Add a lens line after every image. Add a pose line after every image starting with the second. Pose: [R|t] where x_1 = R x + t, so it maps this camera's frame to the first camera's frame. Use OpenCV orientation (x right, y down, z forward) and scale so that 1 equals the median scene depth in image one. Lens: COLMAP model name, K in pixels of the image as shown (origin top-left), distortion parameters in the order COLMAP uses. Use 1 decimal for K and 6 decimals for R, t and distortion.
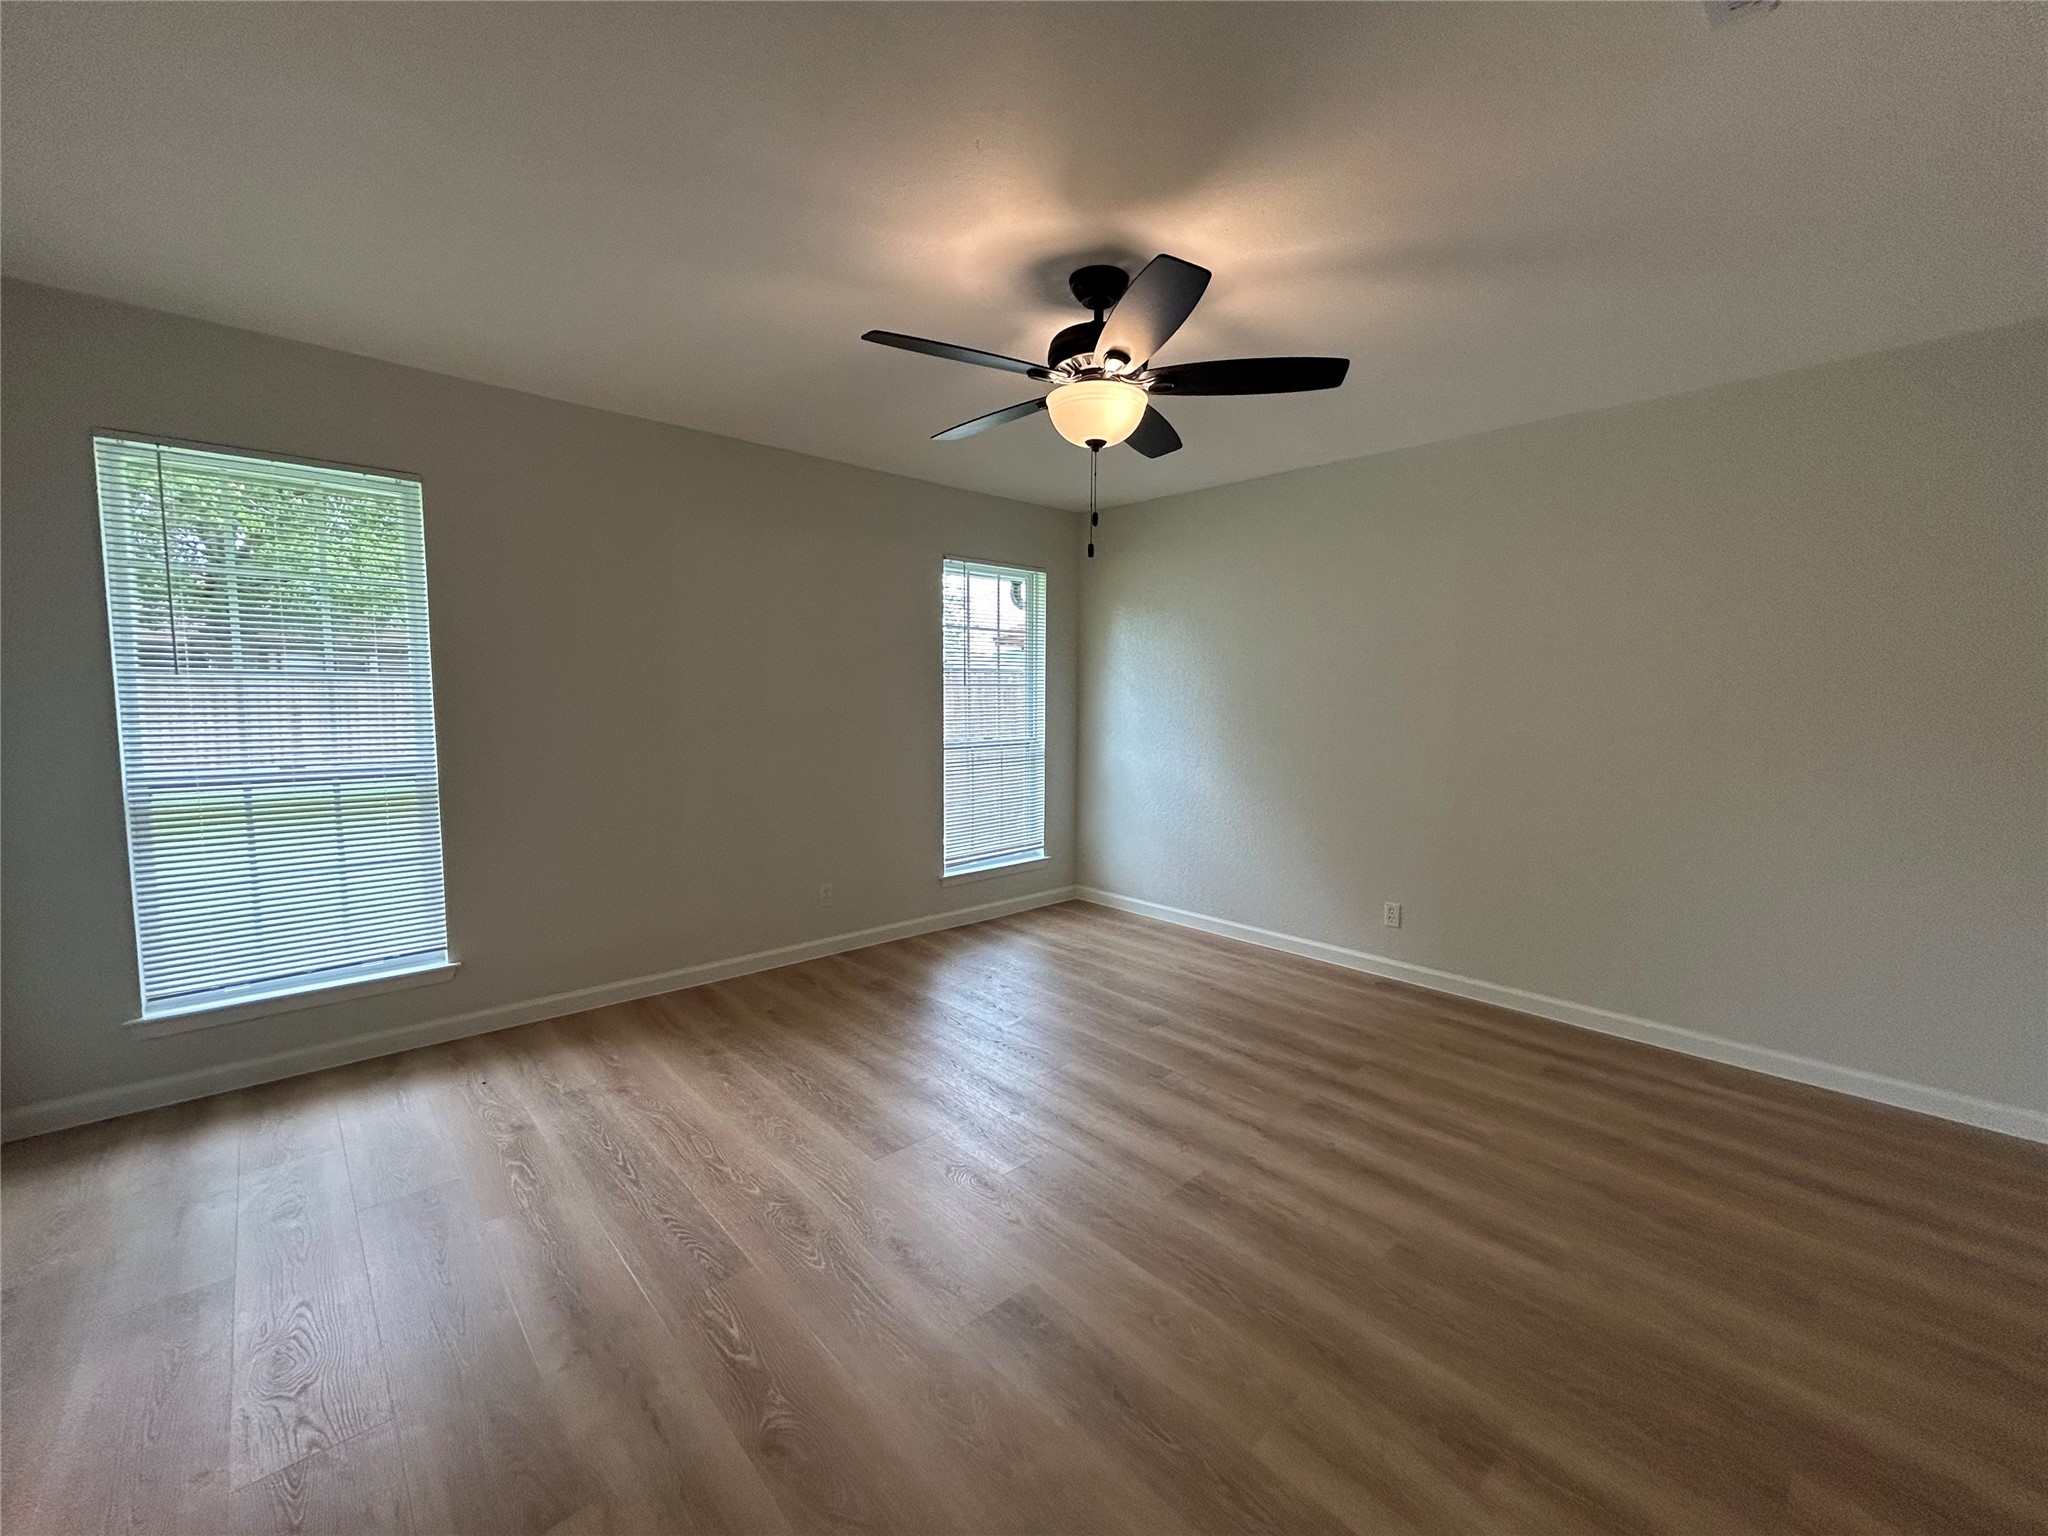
lens RADIAL K [[826.4, 0, 1024.0], [0, 826.4, 768.0], [0, 0, 1]] dist [0.001207, 0.000826]
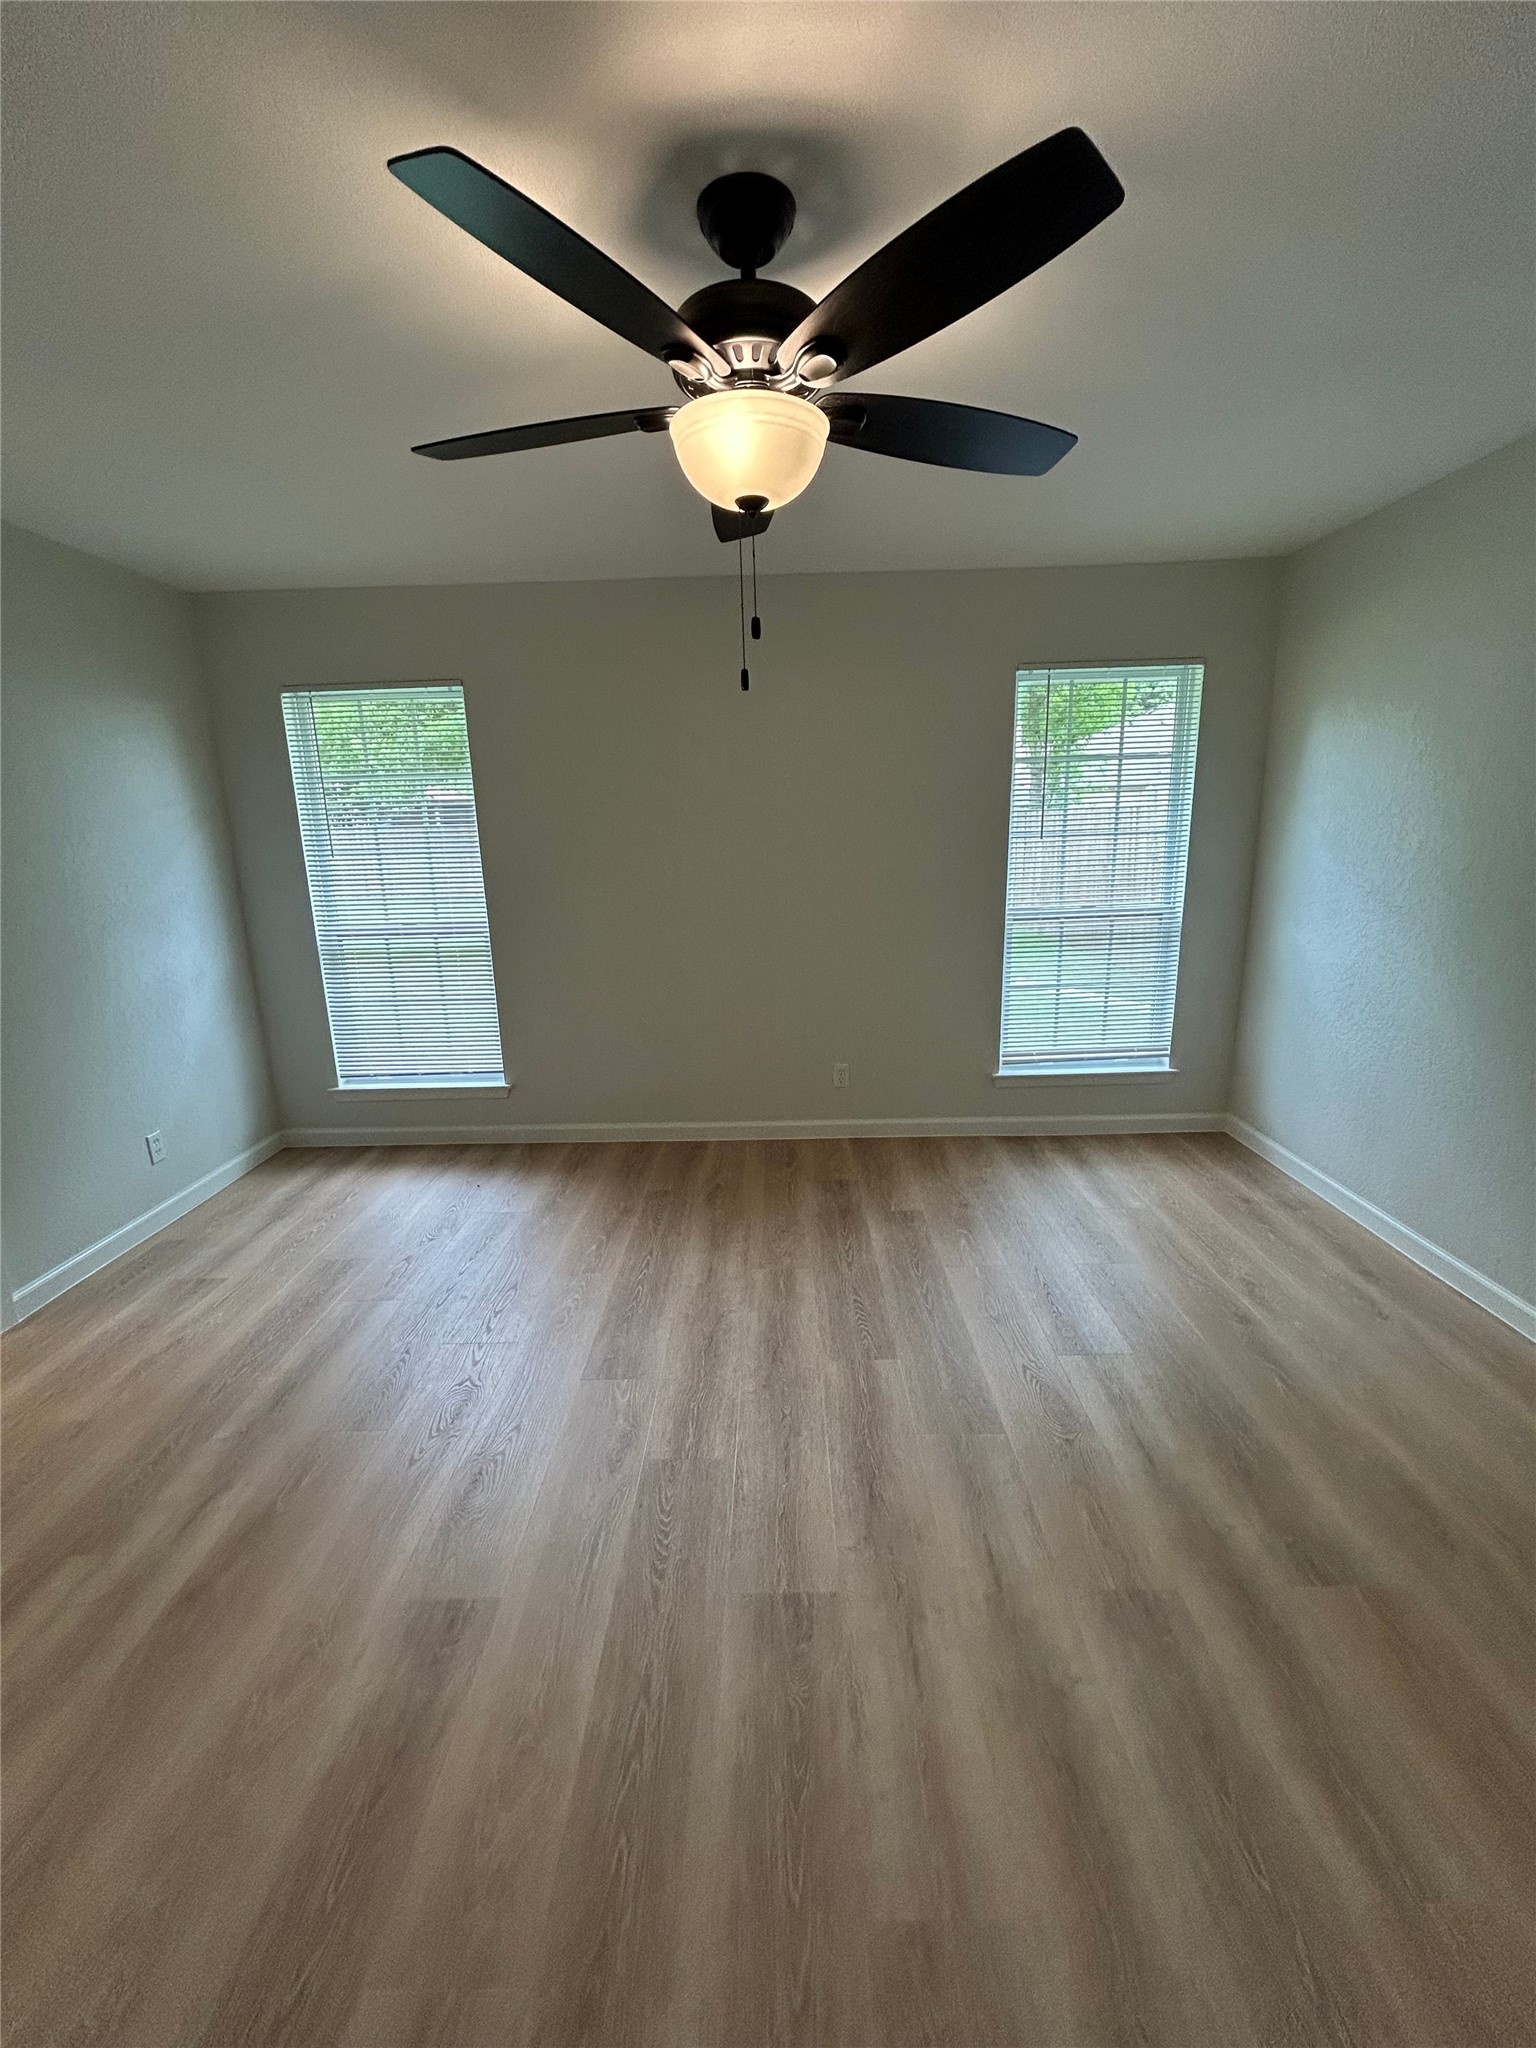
lens RADIAL K [[826.4, 0, 775.4], [0, 826.4, 1022.0], [0, 0, 1]] dist [0.001207, 0.000826]
pose [[0.729886, 0.133991, -0.670308, 0.430392], [-0.030287, 0.985976, 0.164113, -0.074826], [0.682898, -0.099482, 0.723708, 0.374784]]
